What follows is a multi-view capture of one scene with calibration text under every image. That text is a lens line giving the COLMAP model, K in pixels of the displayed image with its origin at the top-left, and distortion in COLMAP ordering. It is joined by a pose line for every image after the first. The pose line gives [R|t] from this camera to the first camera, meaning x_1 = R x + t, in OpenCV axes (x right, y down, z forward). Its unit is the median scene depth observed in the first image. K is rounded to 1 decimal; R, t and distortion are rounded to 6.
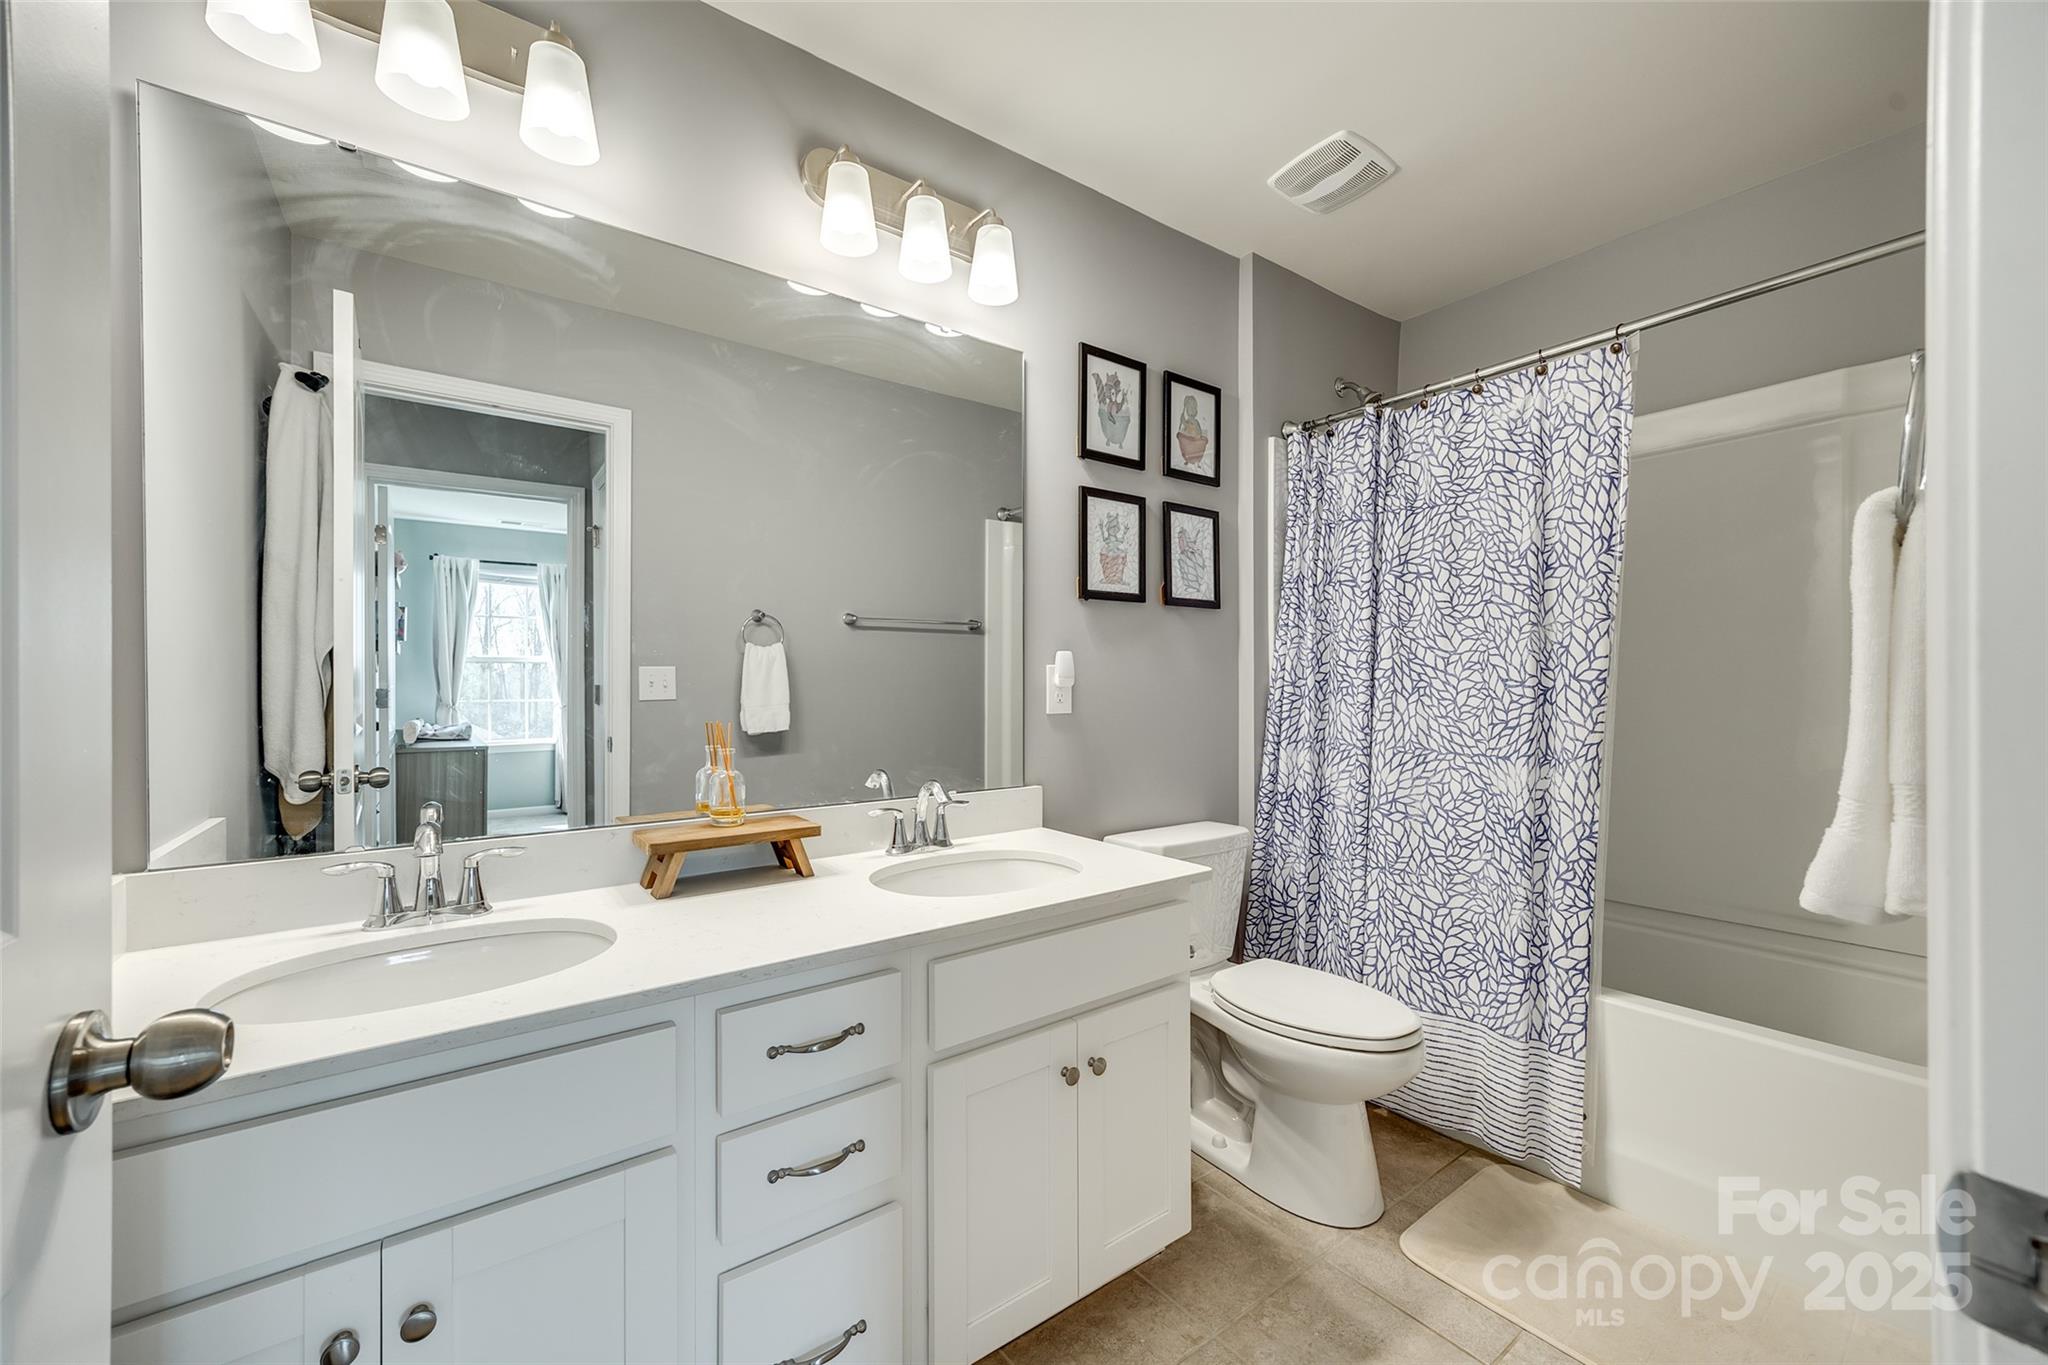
lens RADIAL K [[809.1, 0, 1012.8], [0, 809.1, 663.7], [0, 0, 1]] dist [-0.000625, 0.000077]
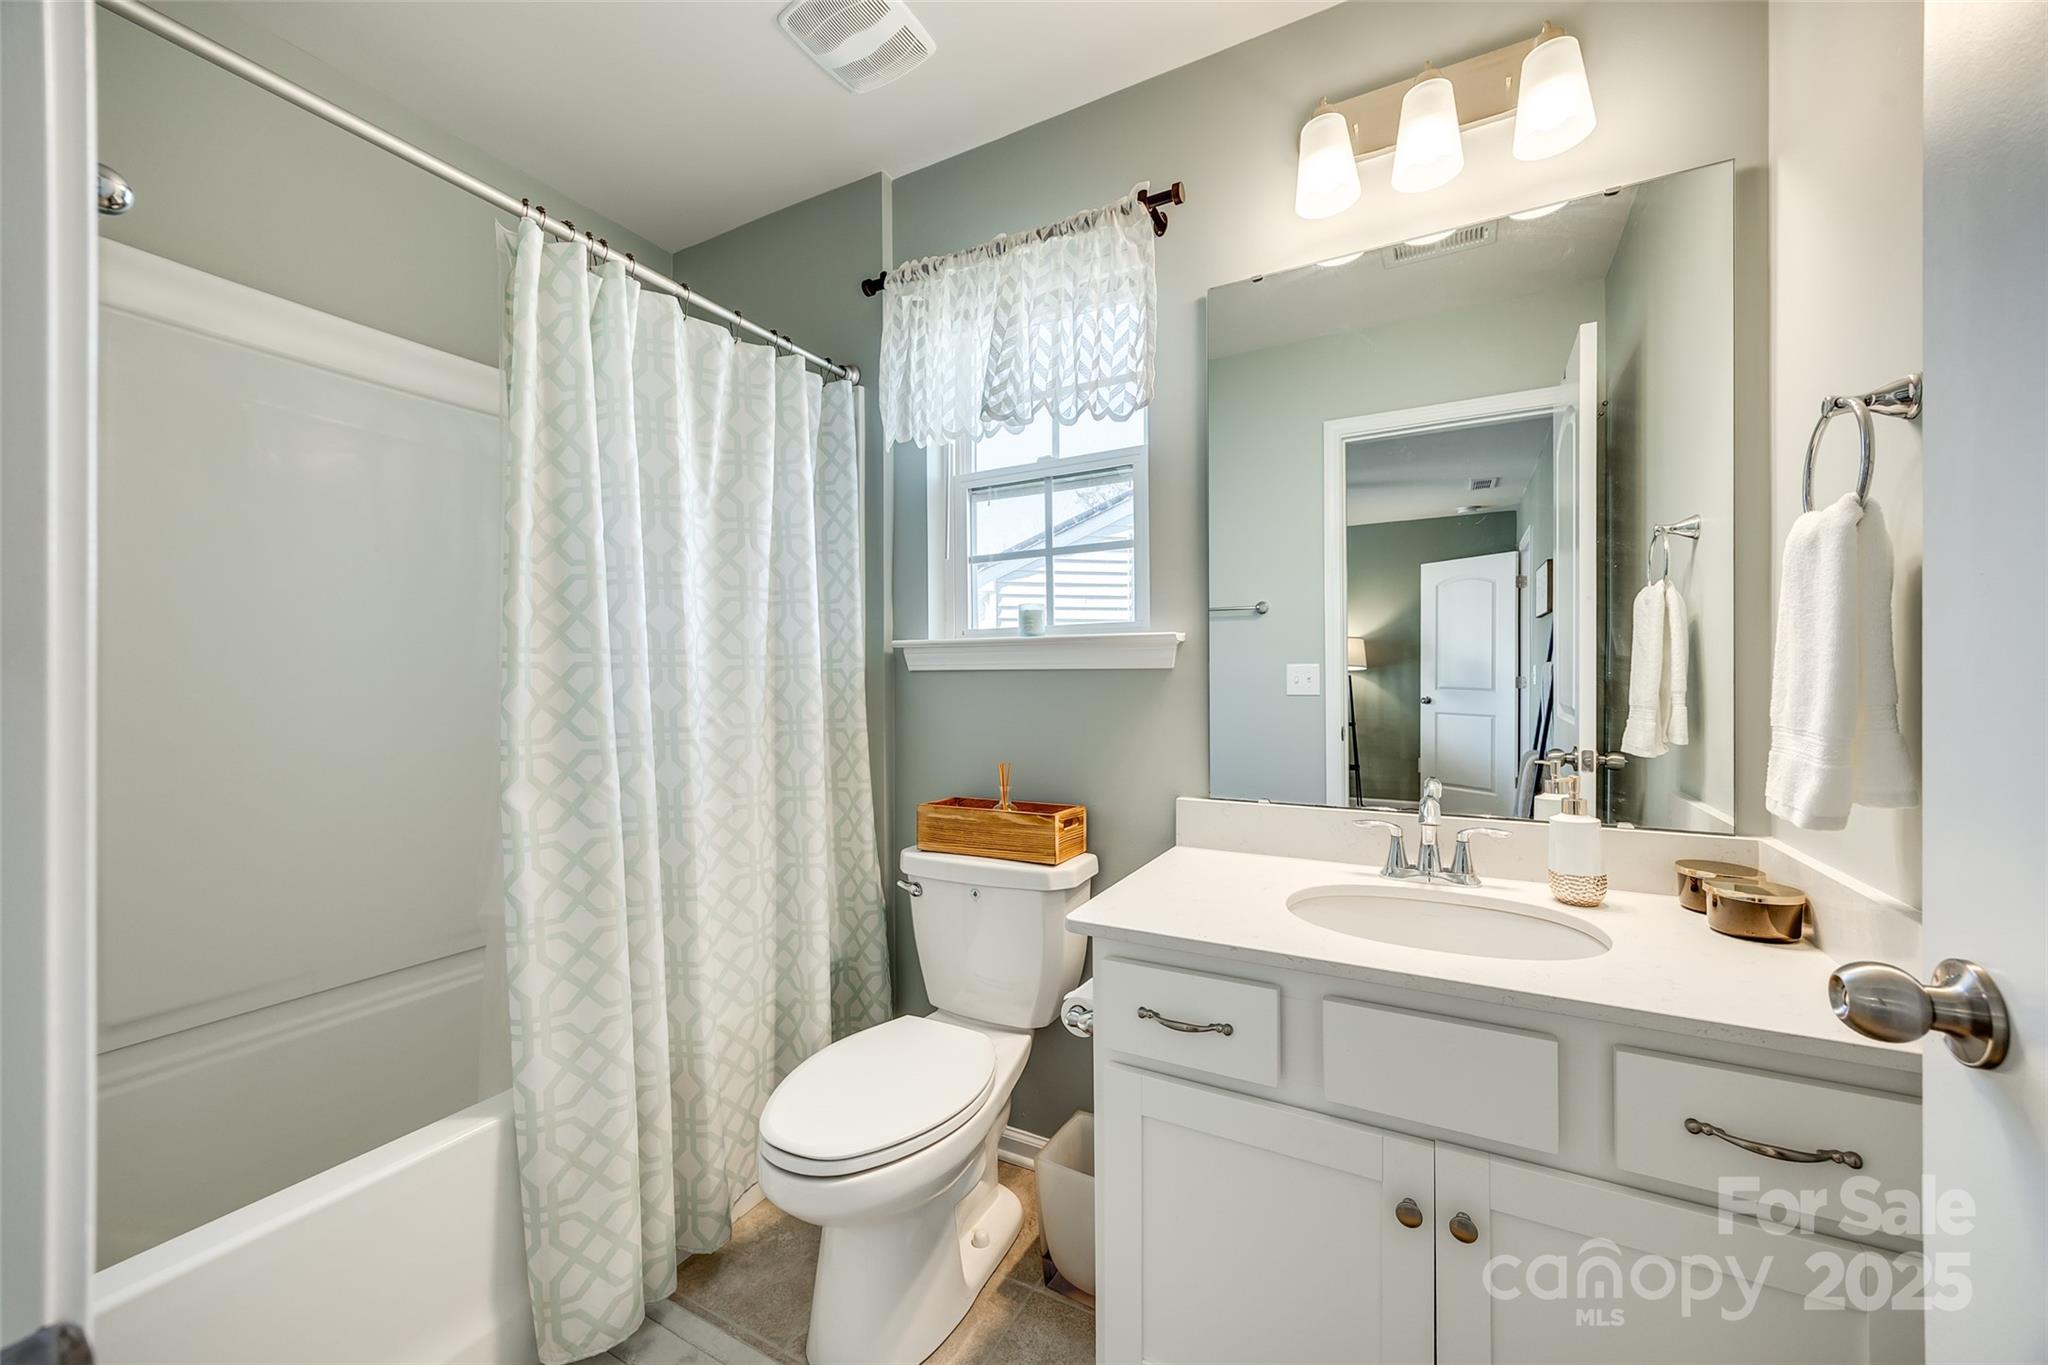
lens RADIAL K [[755.8, 0, 1033.4], [0, 755.8, 678.7], [0, 0, 1]] dist [0.000025, -0.000040]
pose [[0.436704, -0.003005, -0.899600, 0.097970], [0.025599, 0.999631, 0.009088, 0.001800], [0.899241, -0.026997, 0.436619, 0.072979]]
